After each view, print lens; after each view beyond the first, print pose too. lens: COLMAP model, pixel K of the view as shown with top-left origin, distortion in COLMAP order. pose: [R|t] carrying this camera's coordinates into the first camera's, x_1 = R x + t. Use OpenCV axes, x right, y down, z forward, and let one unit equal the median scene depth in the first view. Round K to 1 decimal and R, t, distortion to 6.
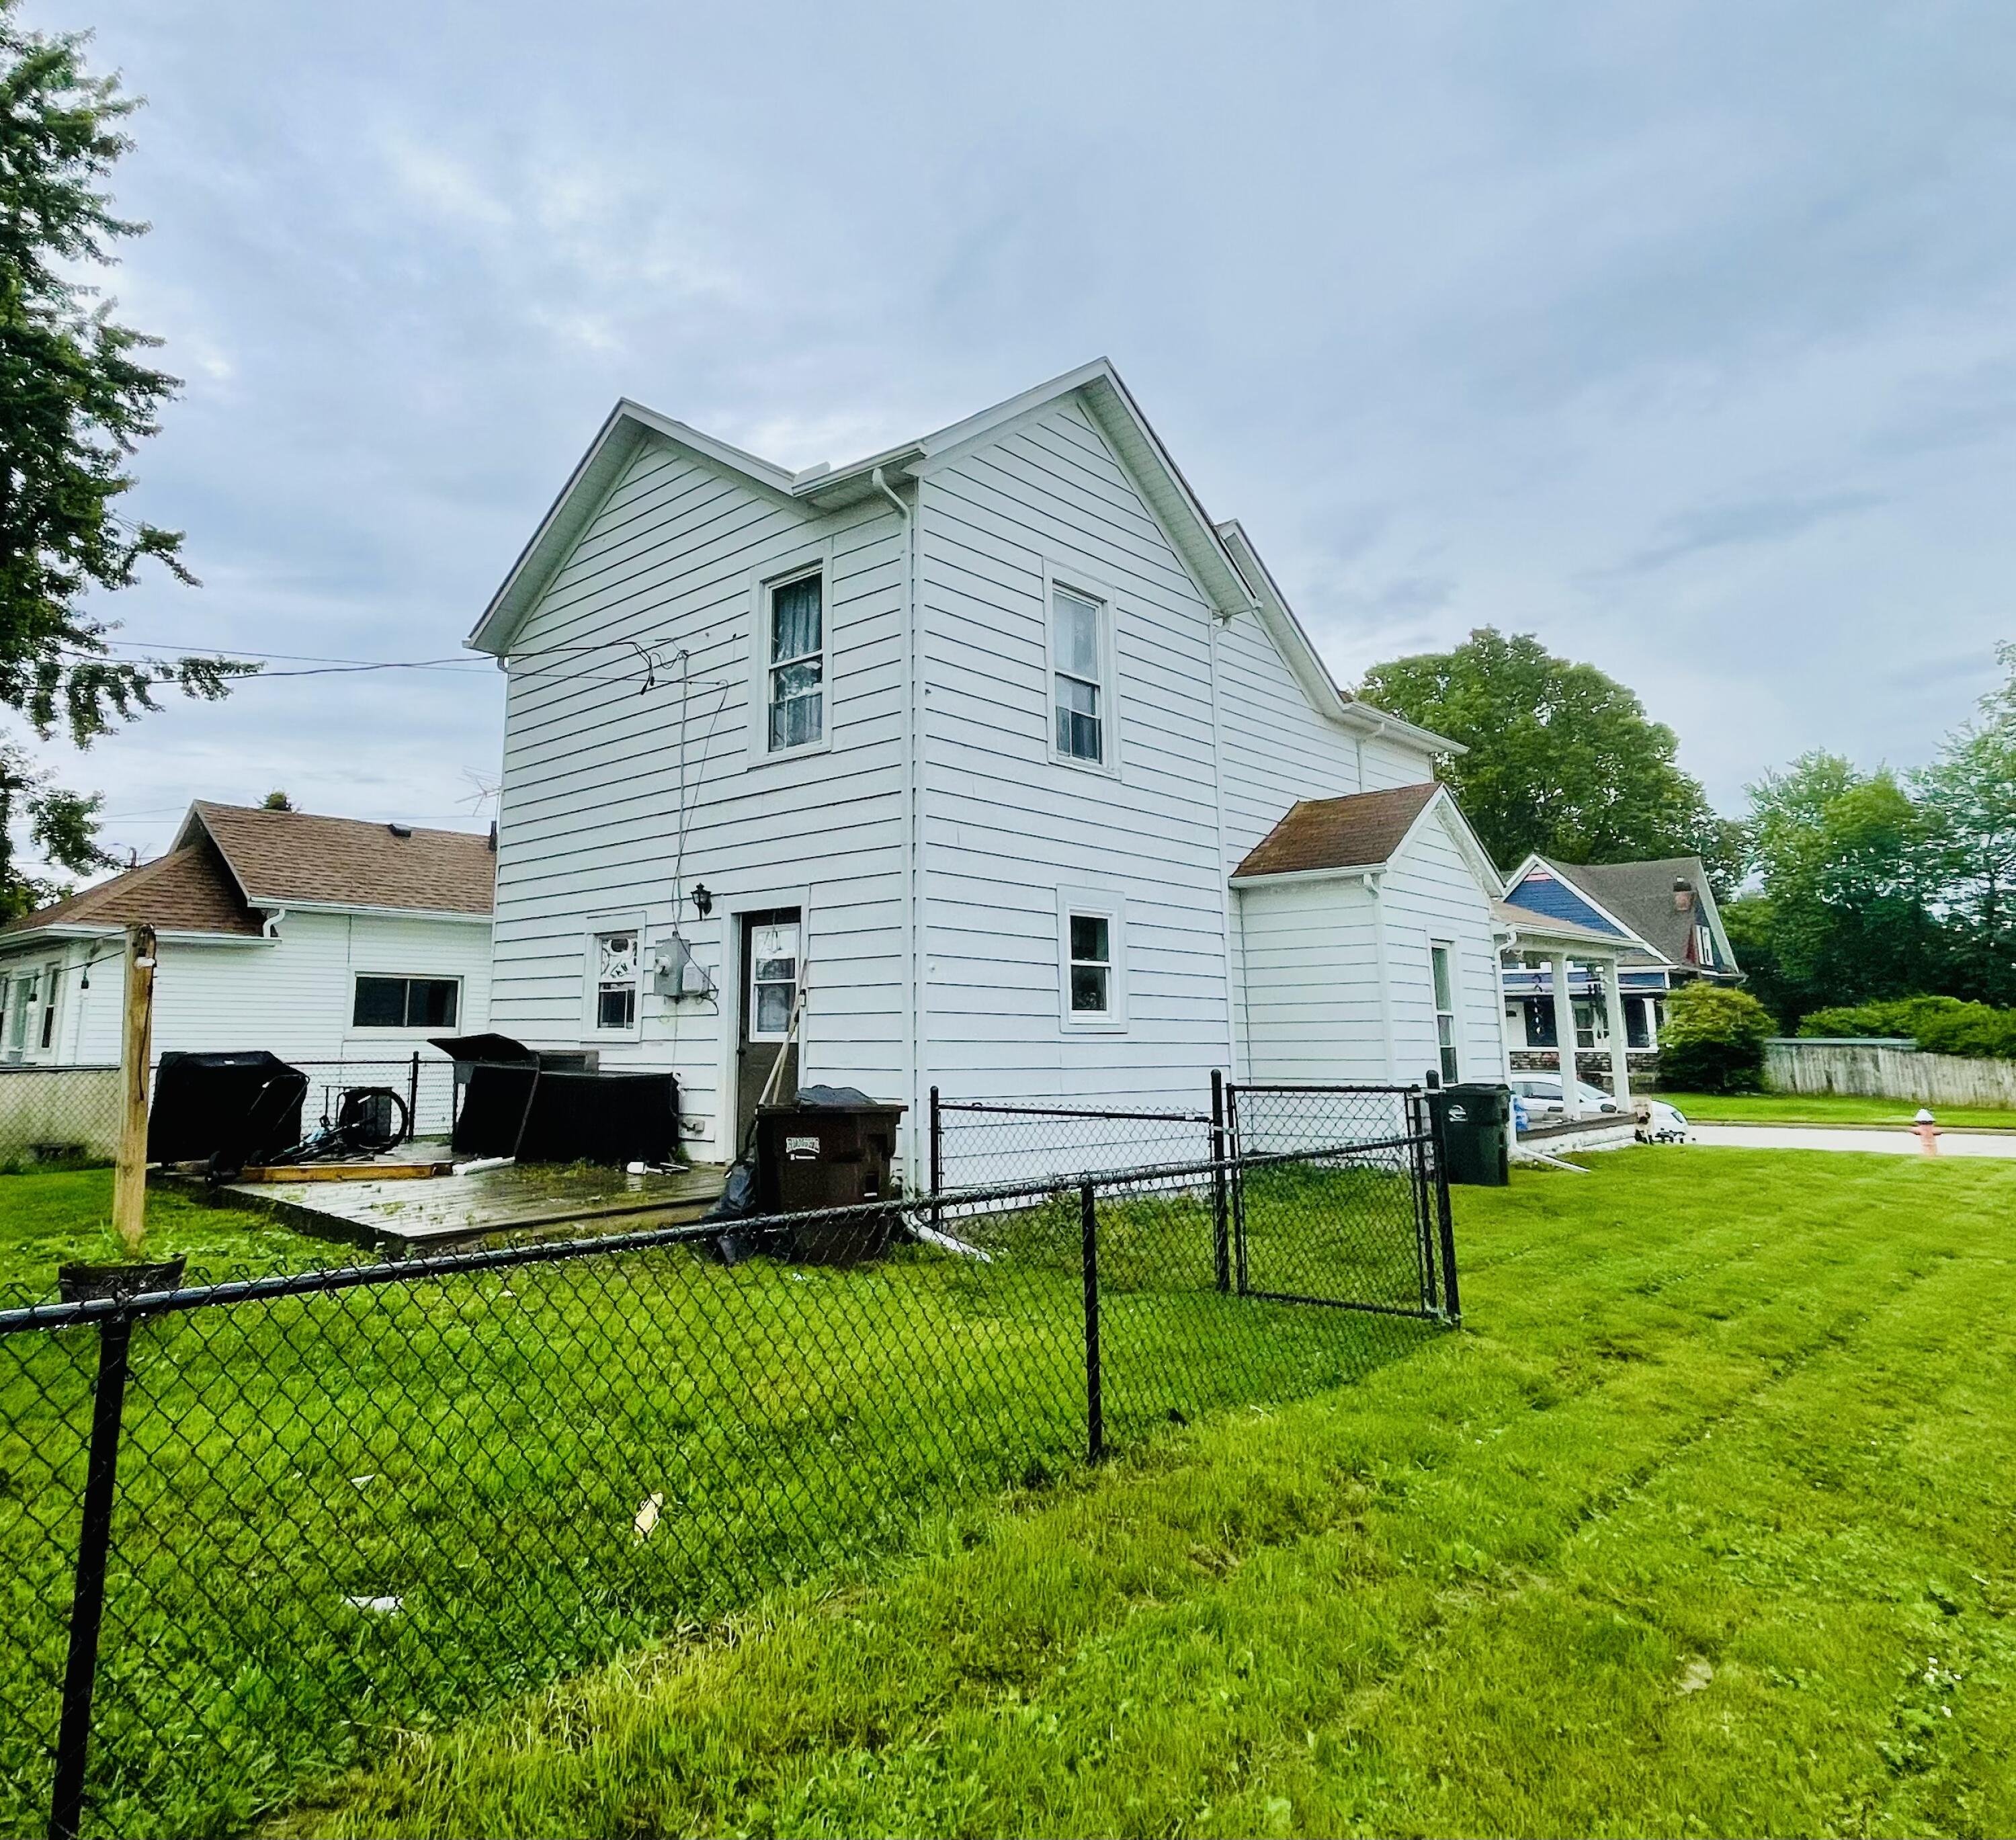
lens RADIAL K [[1312.1, 0, 874.9], [0, 1312.1, 791.6], [0, 0, 1]] dist [-0.009037, 0.005287]
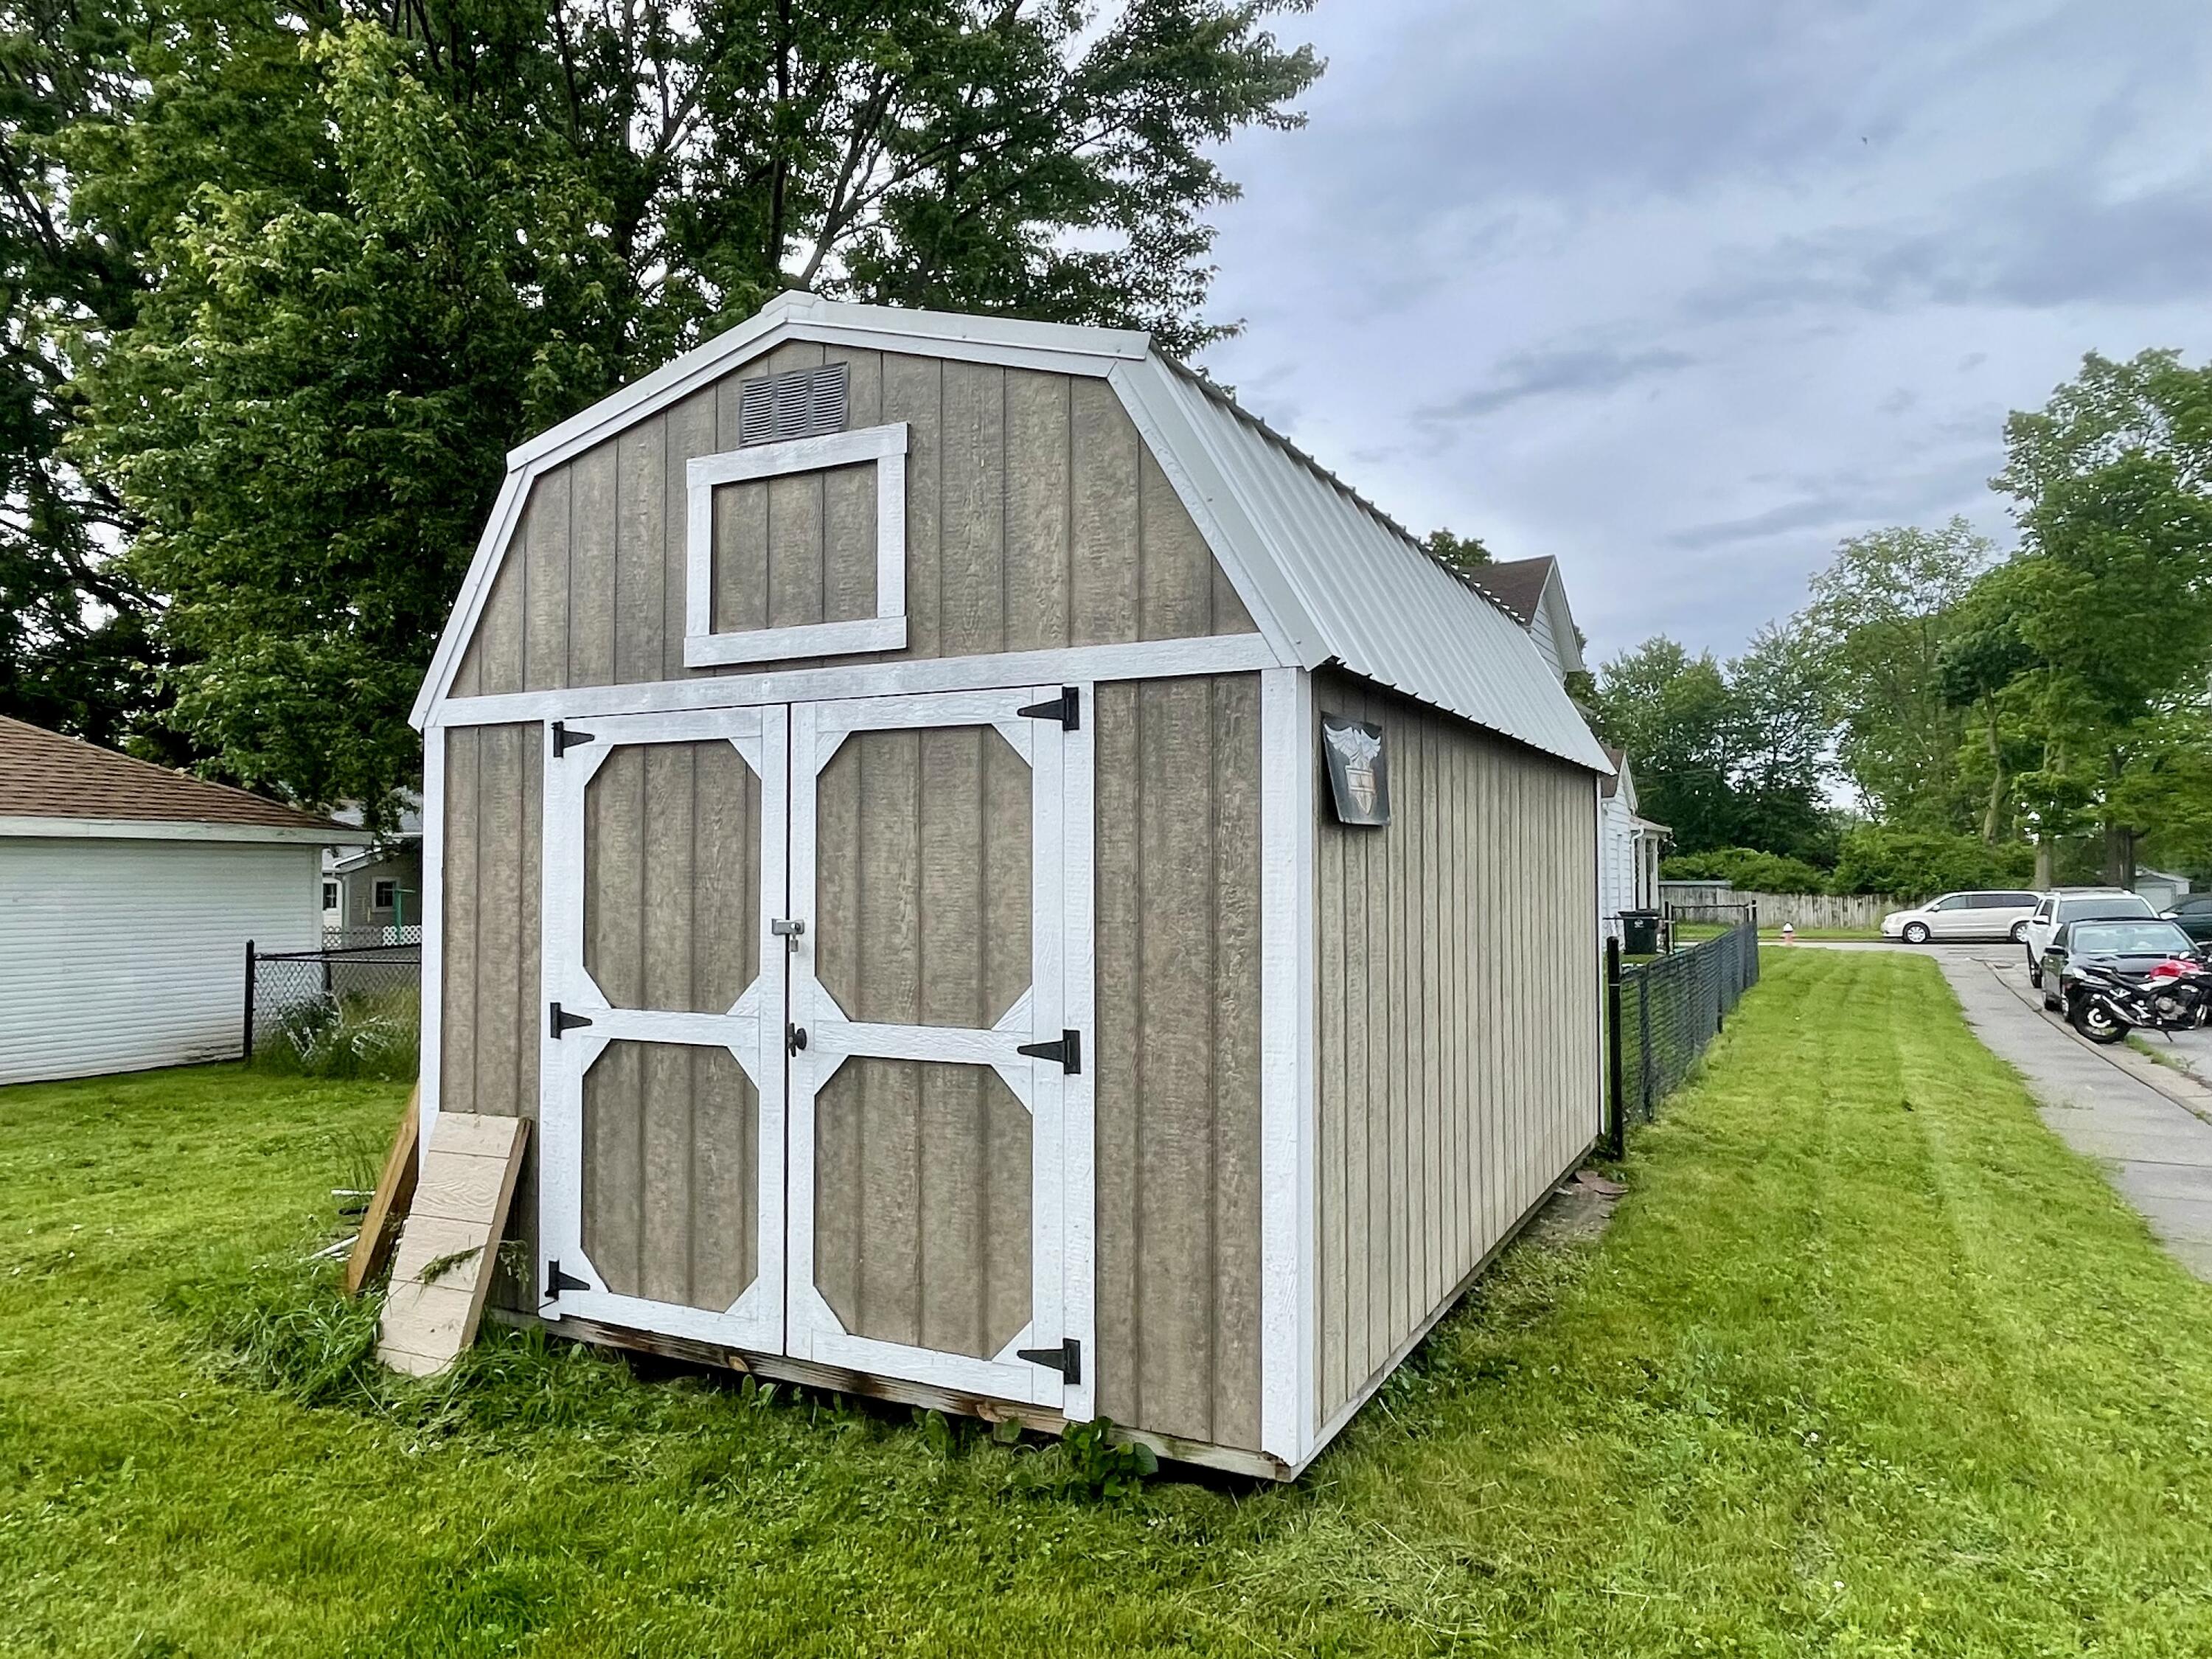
lens RADIAL K [[1471.5, 0, 1083.7], [0, 1471.5, 843.3], [0, 0, 1]] dist [-0.013013, 0.000218]
pose [[0.958490, -0.002840, 0.285111, -0.352103], [-0.041812, 0.987740, 0.150406, -0.061127], [-0.282042, -0.156084, 0.946620, -0.297445]]
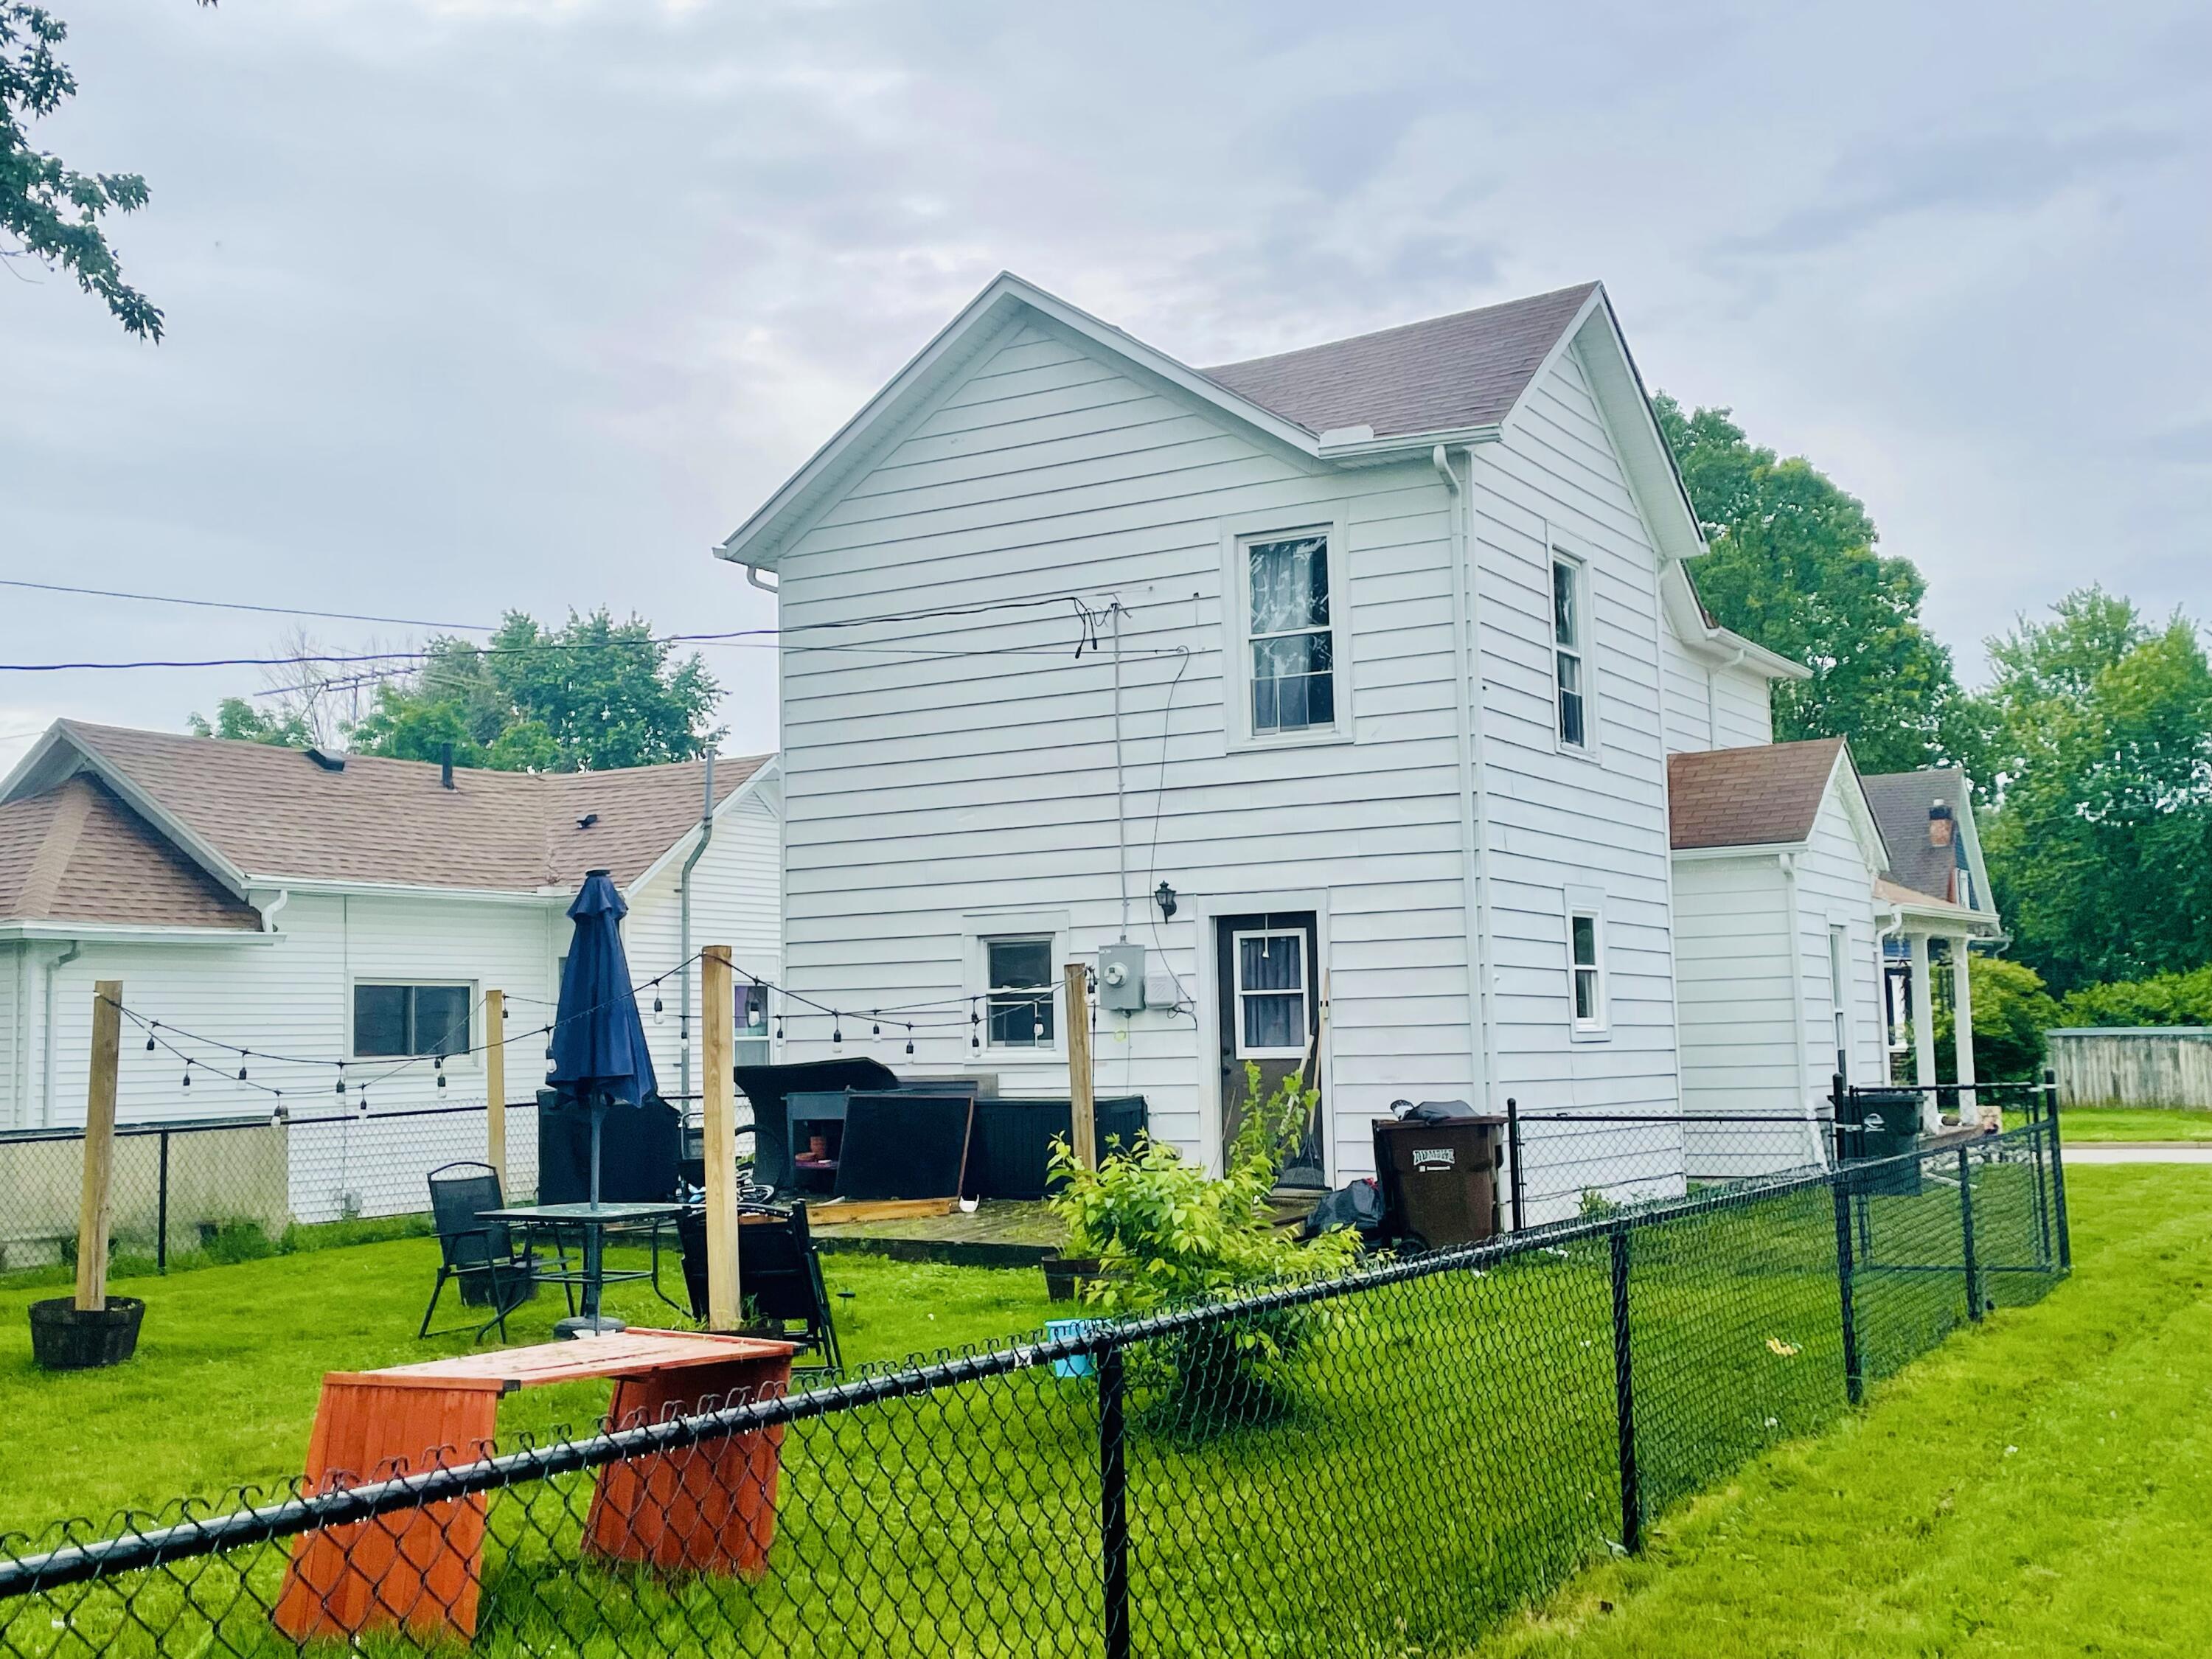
lens RADIAL K [[2440.0, 0, 1107.6], [0, 2440.0, 808.8], [0, 0, 1]] dist [0.071092, 0.000000]
pose [[0.965903, 0.002096, 0.258896, -0.168185], [-0.024629, 0.996176, 0.083823, -0.032429], [-0.257731, -0.087341, 0.962261, -0.157193]]
